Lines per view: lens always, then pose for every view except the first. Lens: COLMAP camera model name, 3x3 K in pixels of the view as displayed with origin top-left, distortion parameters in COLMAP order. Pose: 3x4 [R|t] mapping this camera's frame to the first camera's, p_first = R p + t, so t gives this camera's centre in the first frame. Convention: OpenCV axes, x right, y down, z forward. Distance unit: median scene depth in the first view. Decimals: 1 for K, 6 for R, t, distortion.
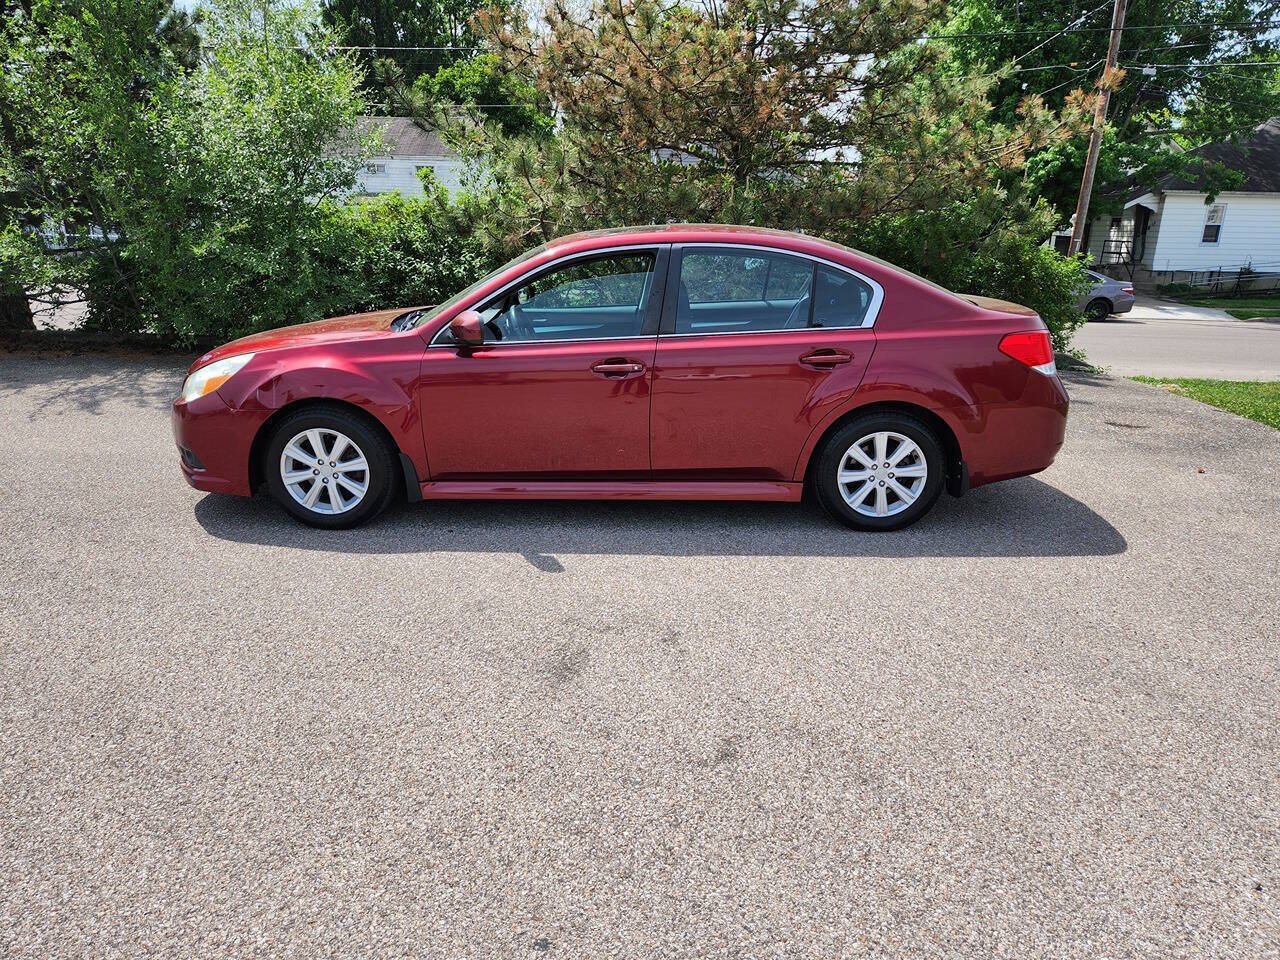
lens RADIAL K [[849.6, 0, 637.8], [0, 849.6, 498.4], [0, 0, 1]] dist [0.065713, -0.052614]
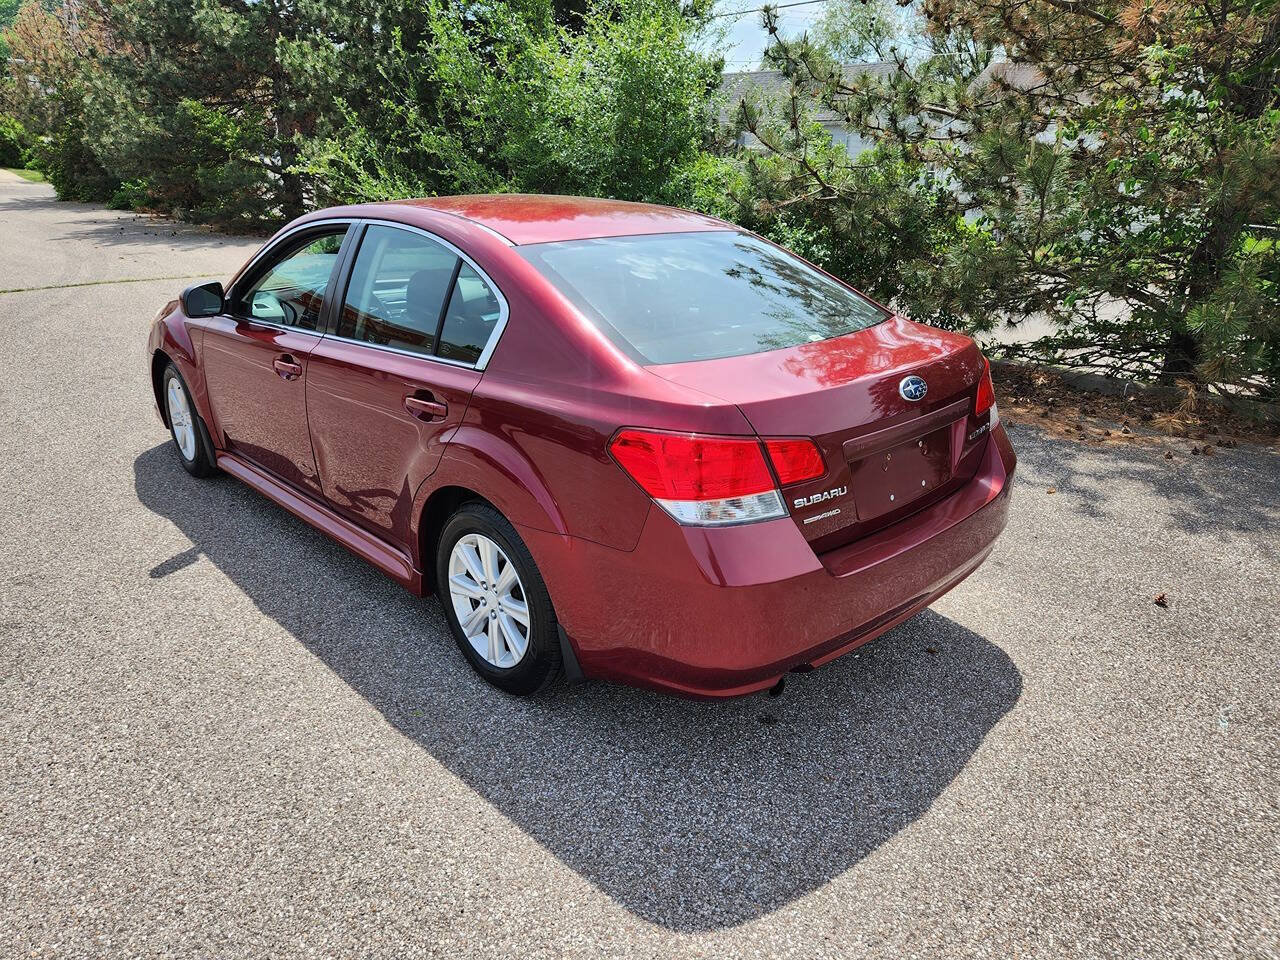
lens RADIAL K [[849.6, 0, 634.1], [0, 849.6, 484.4], [0, 0, 1]] dist [0.065713, -0.052614]
pose [[0.699552, 0.253384, -0.668150, 0.760452], [-0.234158, 0.964680, 0.120674, -0.212837], [0.675128, 0.072035, 0.734175, 0.594650]]
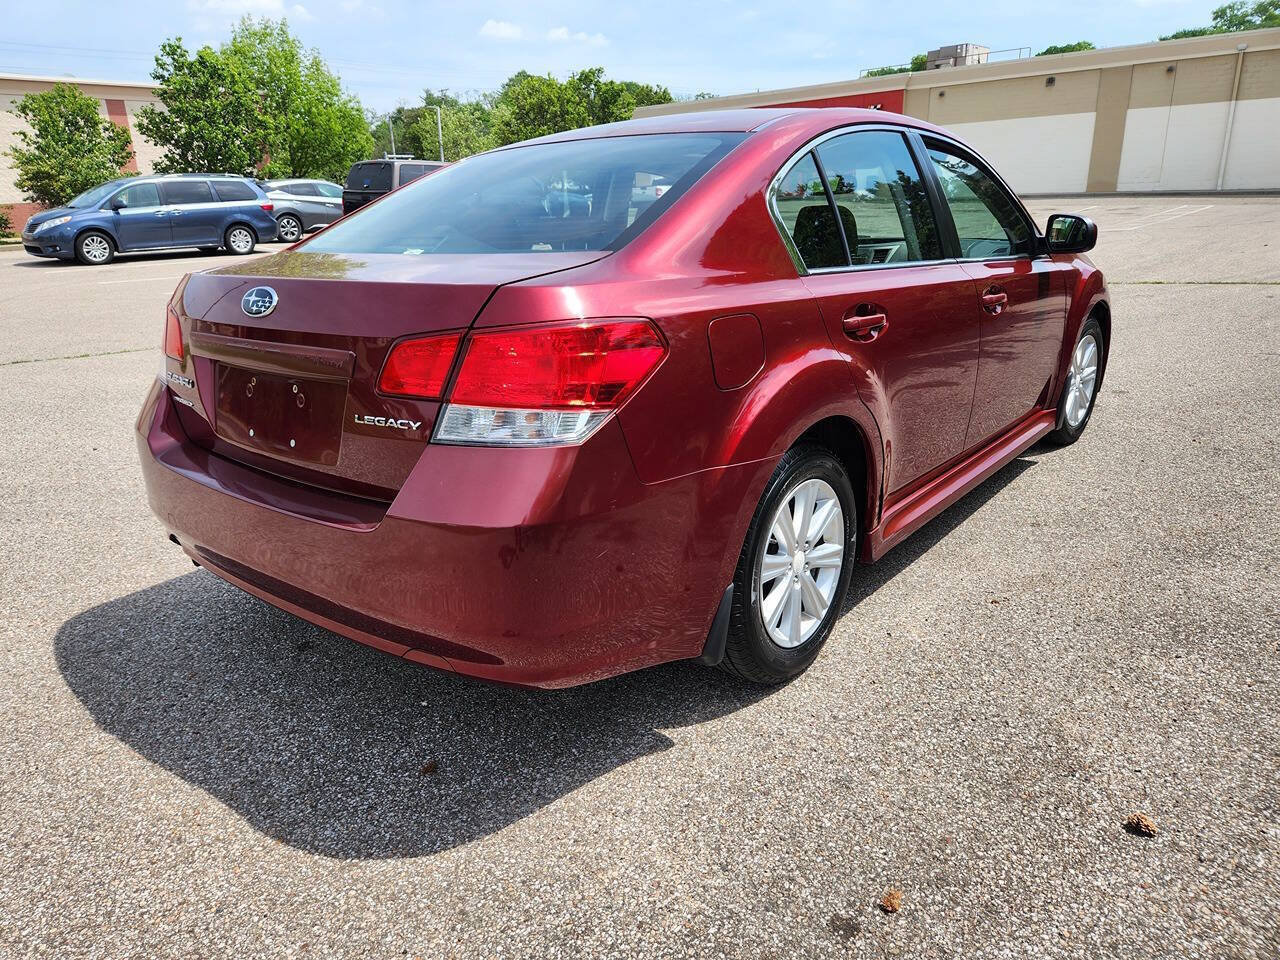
lens RADIAL K [[849.6, 0, 631.1], [0, 849.6, 475.7], [0, 0, 1]] dist [0.065713, -0.052614]
pose [[-0.628306, 0.249012, -0.737037, 0.721700], [-0.213334, 0.855926, 0.471041, -0.422079], [0.748144, 0.453193, -0.484661, 1.533299]]
